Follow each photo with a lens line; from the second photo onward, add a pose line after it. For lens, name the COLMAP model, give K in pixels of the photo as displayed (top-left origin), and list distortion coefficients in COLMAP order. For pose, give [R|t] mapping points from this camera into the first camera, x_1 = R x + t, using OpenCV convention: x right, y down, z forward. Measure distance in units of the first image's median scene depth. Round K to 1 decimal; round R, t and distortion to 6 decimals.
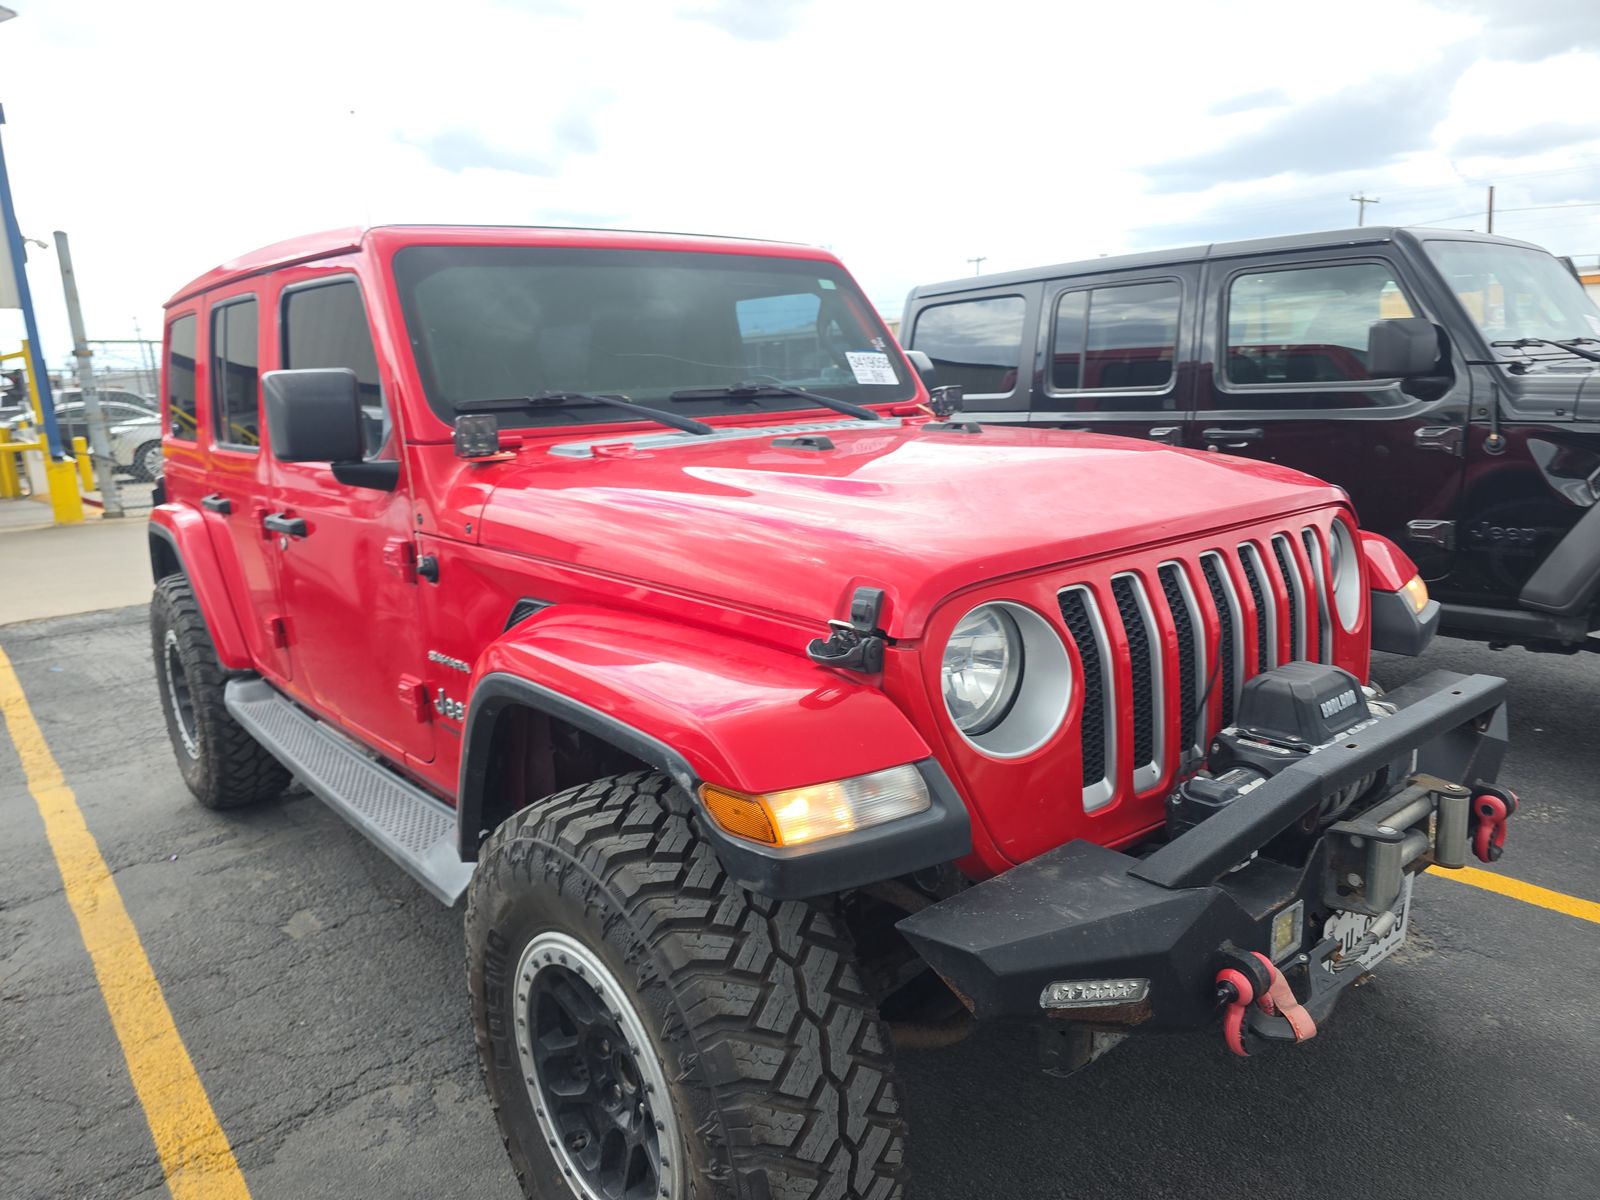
lens RADIAL K [[1121.5, 0, 787.9], [0, 1121.5, 552.3], [0, 0, 1]] dist [0.009480, -0.003026]
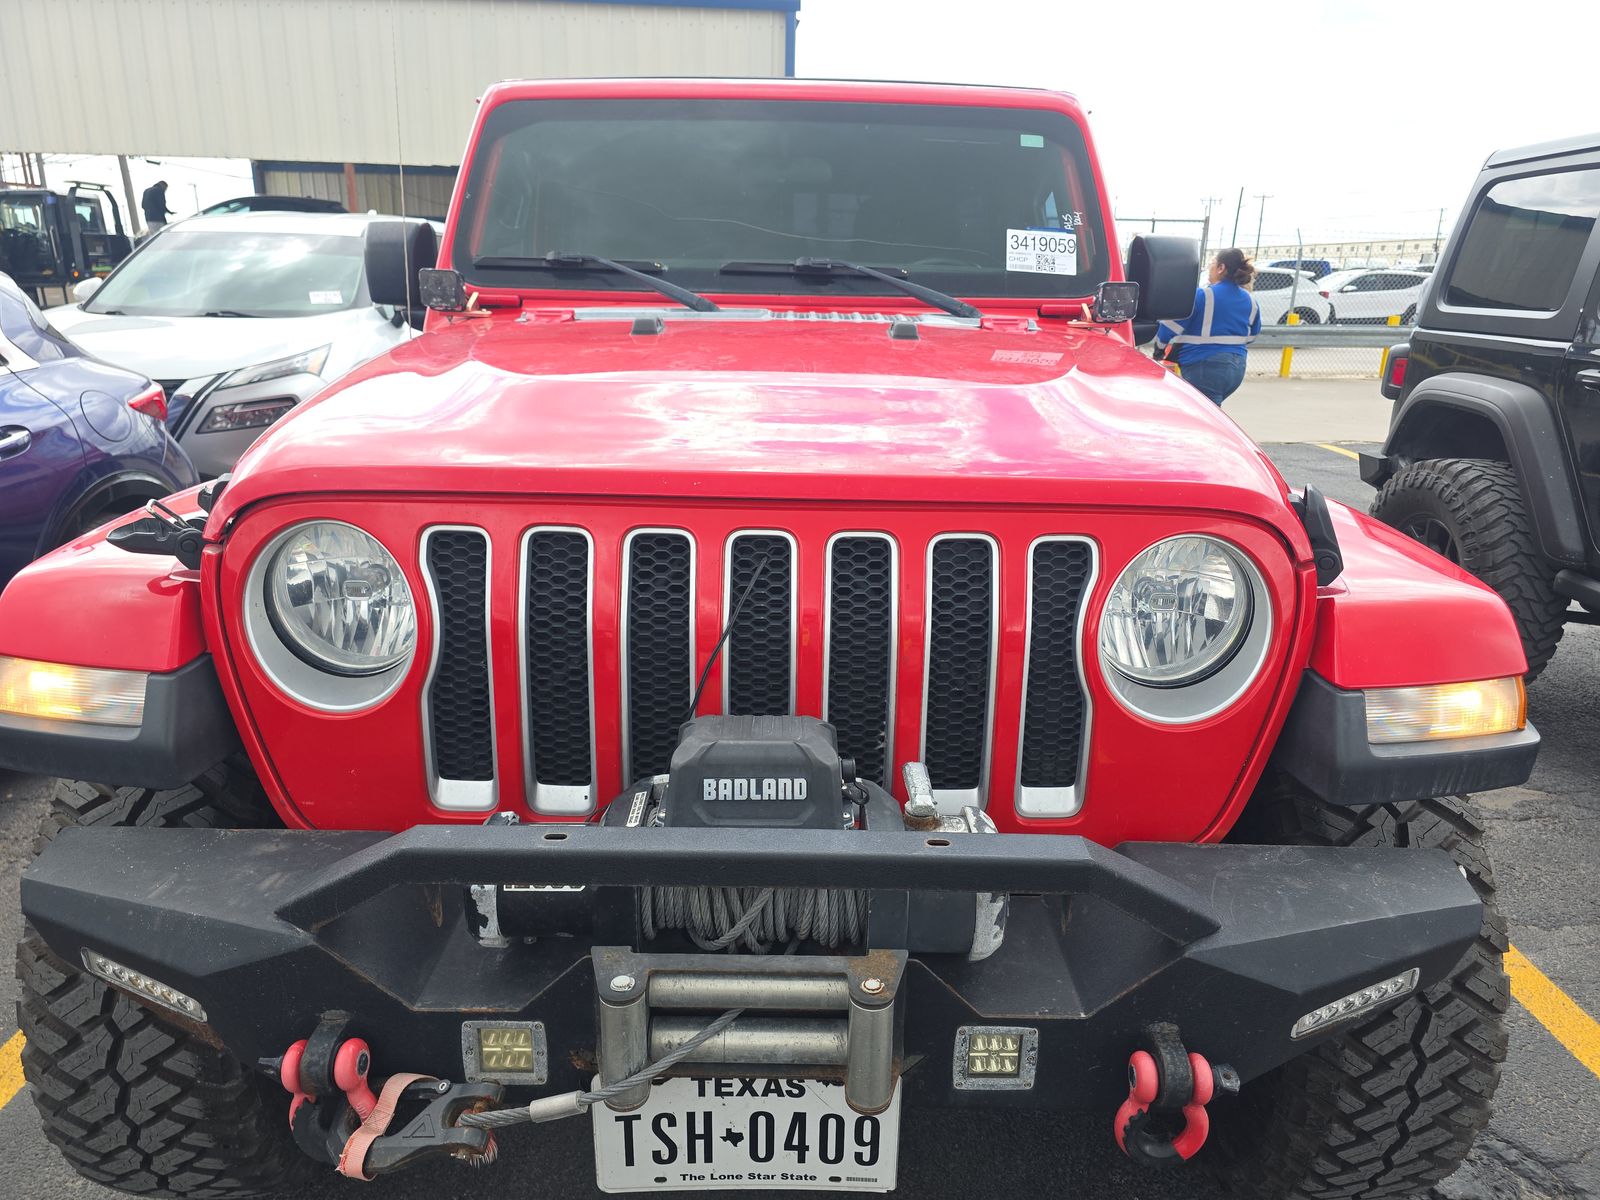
lens RADIAL K [[1121.5, 0, 787.9], [0, 1121.5, 552.3], [0, 0, 1]] dist [0.009480, -0.003026]
pose [[0.785993, 0.213491, -0.580204, 0.545944], [-0.146812, 0.976093, 0.160278, -0.071344], [0.600551, -0.040797, 0.798545, 0.309468]]
